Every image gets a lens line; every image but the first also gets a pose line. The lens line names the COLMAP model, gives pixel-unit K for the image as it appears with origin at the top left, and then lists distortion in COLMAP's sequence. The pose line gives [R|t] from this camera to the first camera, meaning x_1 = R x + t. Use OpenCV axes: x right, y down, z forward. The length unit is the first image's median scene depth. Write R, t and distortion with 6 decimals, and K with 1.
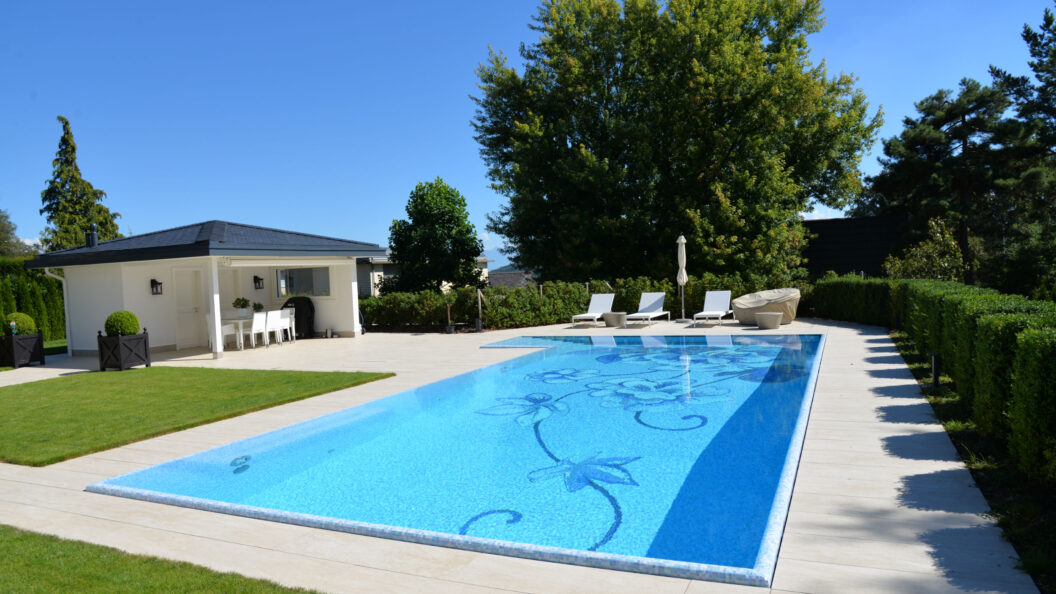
lens RADIAL K [[702.3, 0, 523.4], [0, 702.3, 297.4], [0, 0, 1]] dist [-0.099458, 0.057744]
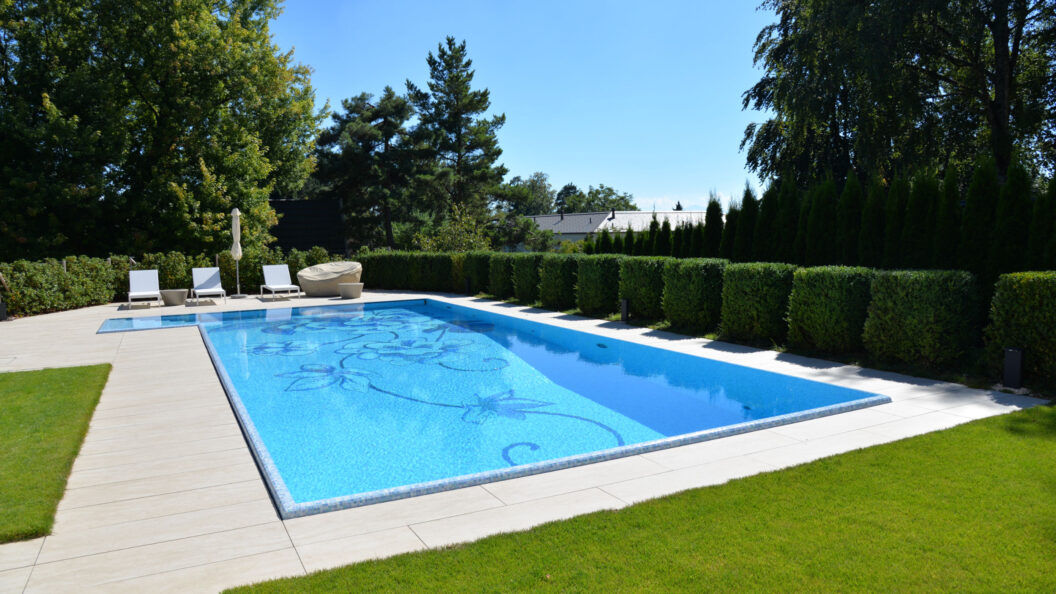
lens RADIAL K [[702.3, 0, 523.4], [0, 702.3, 297.4], [0, 0, 1]] dist [-0.099458, 0.057744]
pose [[0.649338, -0.041583, 0.759362, -0.156228], [0.022545, 0.999118, 0.035435, 0.006117], [-0.760166, -0.005889, 0.649702, 0.045184]]
